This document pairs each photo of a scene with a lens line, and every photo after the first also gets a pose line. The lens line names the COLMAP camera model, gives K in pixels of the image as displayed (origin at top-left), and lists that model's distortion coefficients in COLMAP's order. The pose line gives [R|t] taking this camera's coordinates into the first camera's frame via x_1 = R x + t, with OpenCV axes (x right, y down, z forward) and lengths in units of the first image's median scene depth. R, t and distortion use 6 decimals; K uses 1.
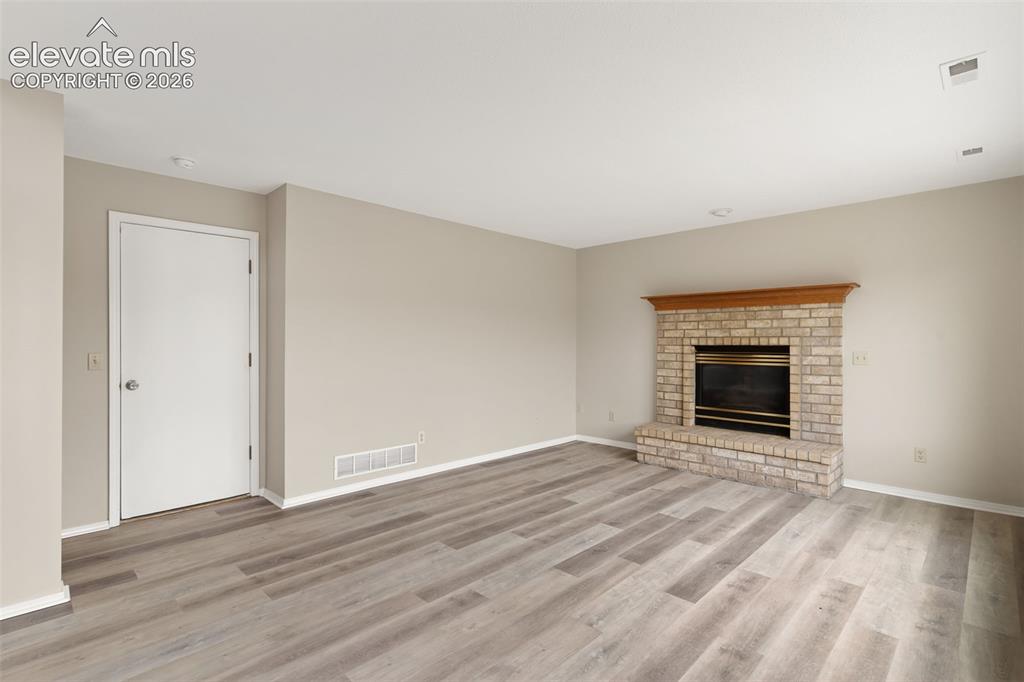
lens RADIAL K [[509.3, 0, 512.7], [0, 509.3, 341.8], [0, 0, 1]] dist [-0.002480, -0.000193]
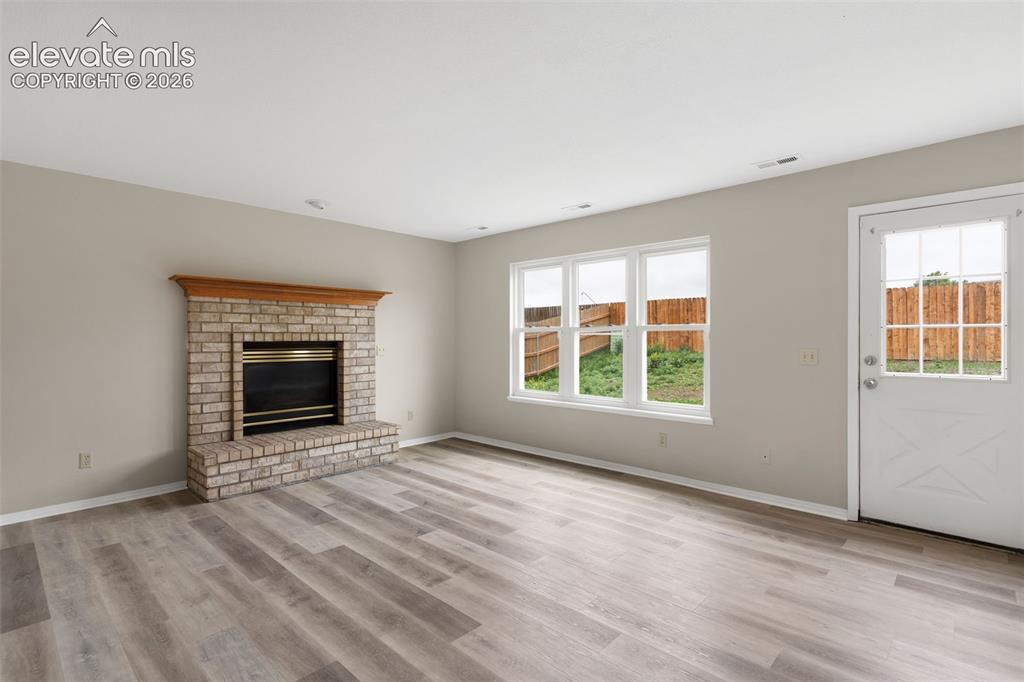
lens RADIAL K [[509.3, 0, 506.5], [0, 509.3, 335.8], [0, 0, 1]] dist [-0.002480, -0.000193]
pose [[-0.056556, 0.003756, 0.998392, -0.579908], [0.002741, 0.999990, -0.003607, 0.000930], [-0.998396, 0.002532, -0.056566, 0.698368]]
